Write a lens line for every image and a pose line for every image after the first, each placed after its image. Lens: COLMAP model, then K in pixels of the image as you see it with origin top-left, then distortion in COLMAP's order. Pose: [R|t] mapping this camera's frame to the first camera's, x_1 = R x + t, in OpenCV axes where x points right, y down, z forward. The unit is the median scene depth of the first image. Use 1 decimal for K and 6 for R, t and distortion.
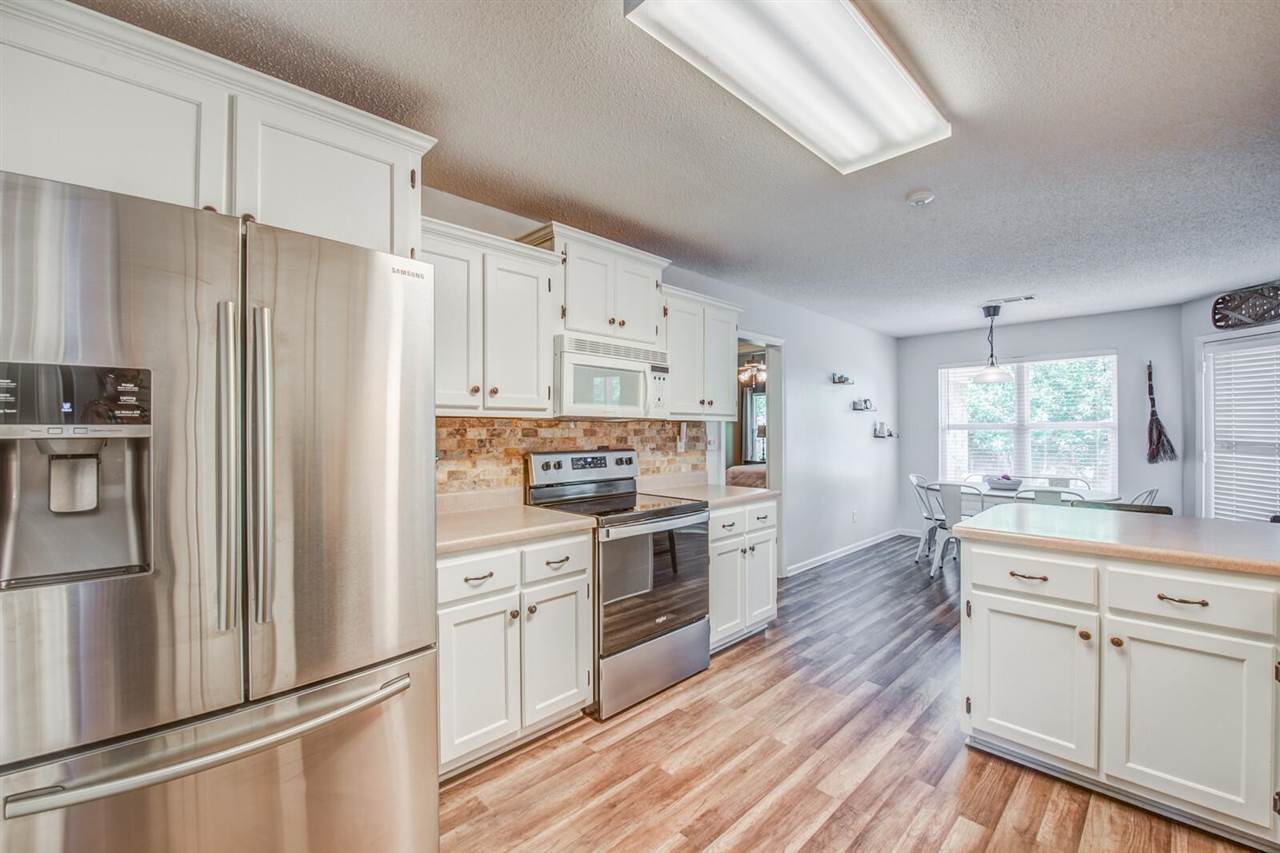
lens RADIAL K [[521.6, 0, 640.0], [0, 521.6, 426.5], [0, 0, 1]] dist [-0.014696, -0.000294]
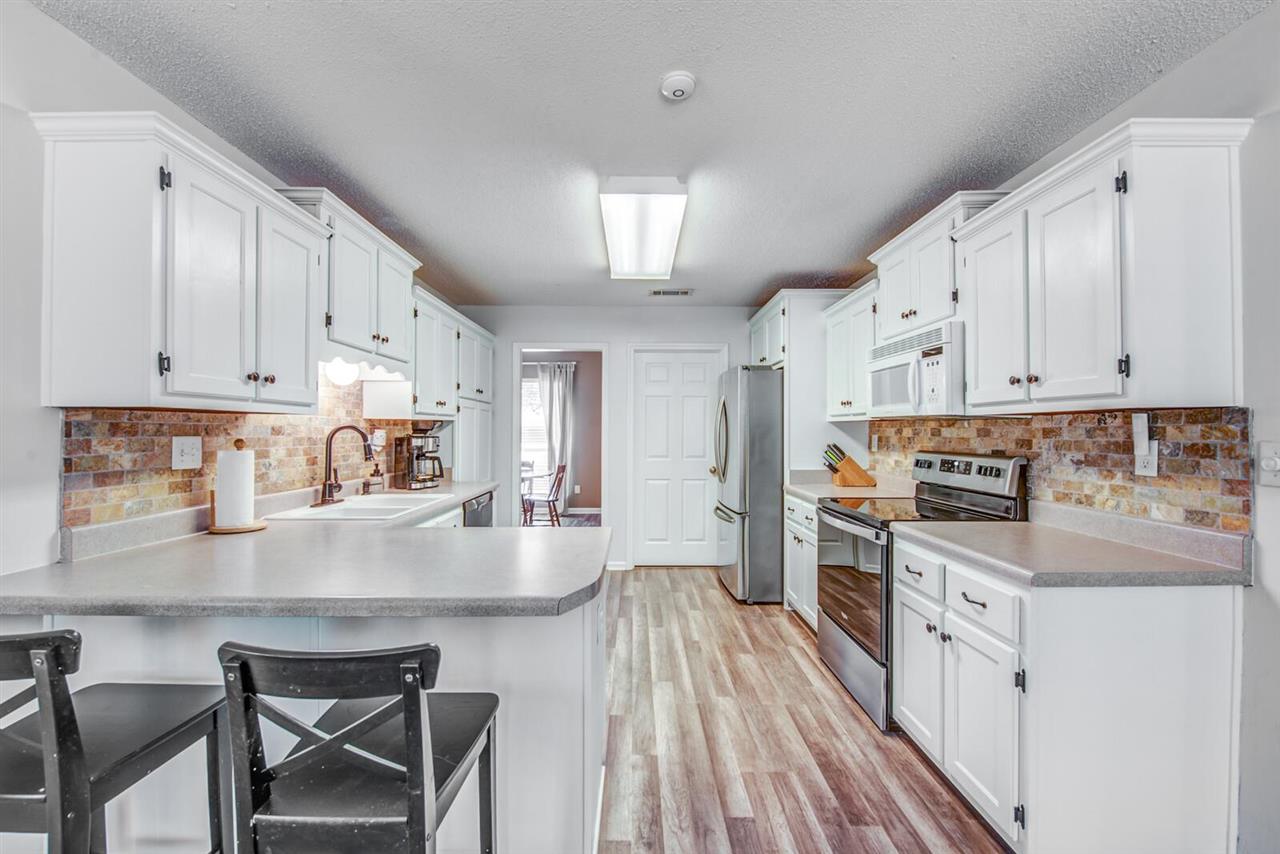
lens RADIAL K [[510.6, 0, 635.7], [0, 510.6, 428.3], [0, 0, 1]] dist [-0.001290, -0.000313]
pose [[-0.690976, -0.001941, -0.722875, 0.988598], [0.006269, 0.999943, -0.008678, 0.009428], [0.722850, -0.010528, -0.690924, 1.321927]]
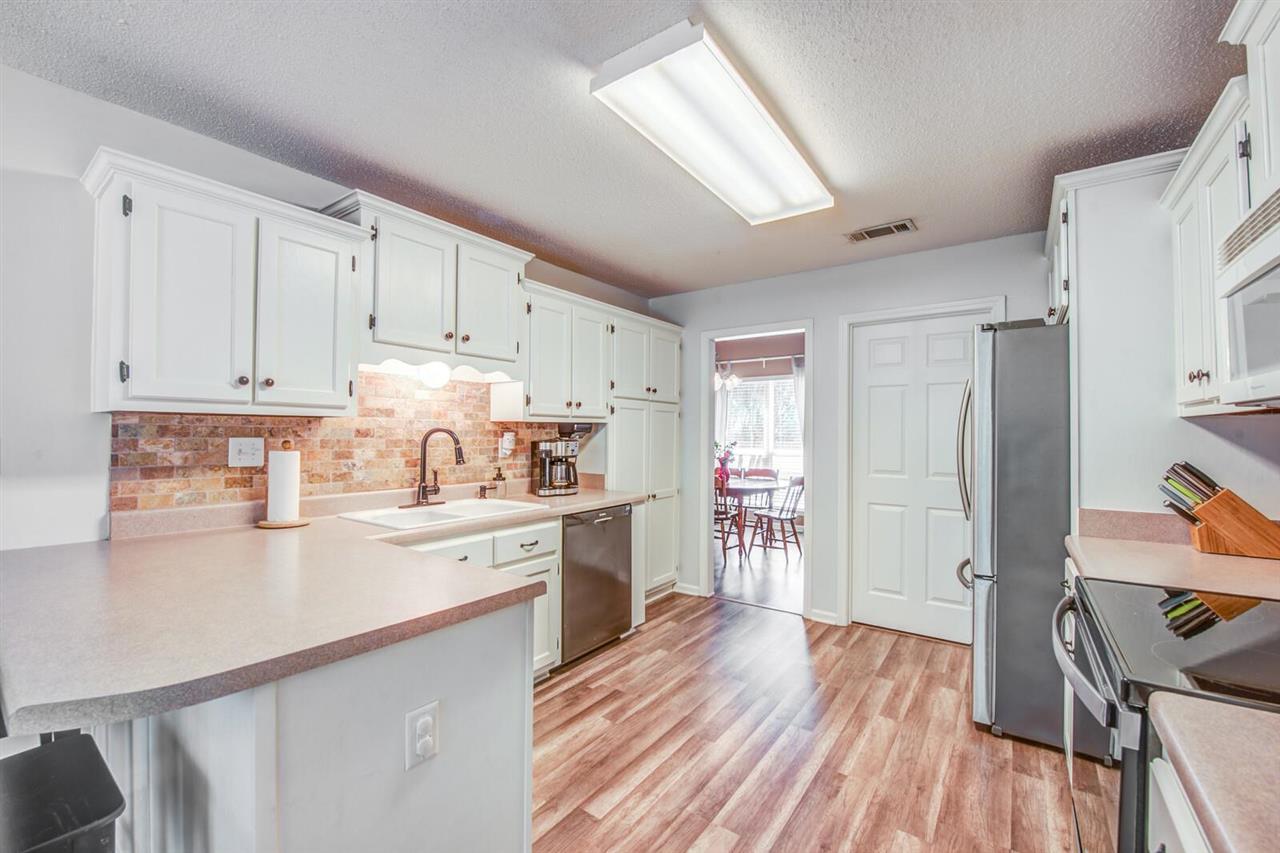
lens RADIAL K [[521.6, 0, 640.0], [0, 521.6, 426.5], [0, 0, 1]] dist [-0.014696, -0.000294]
pose [[-0.983762, -0.004591, -0.179419, 0.465417], [-0.000567, 0.999747, -0.022472, 0.010874], [0.179477, -0.022006, -0.983516, 1.288606]]
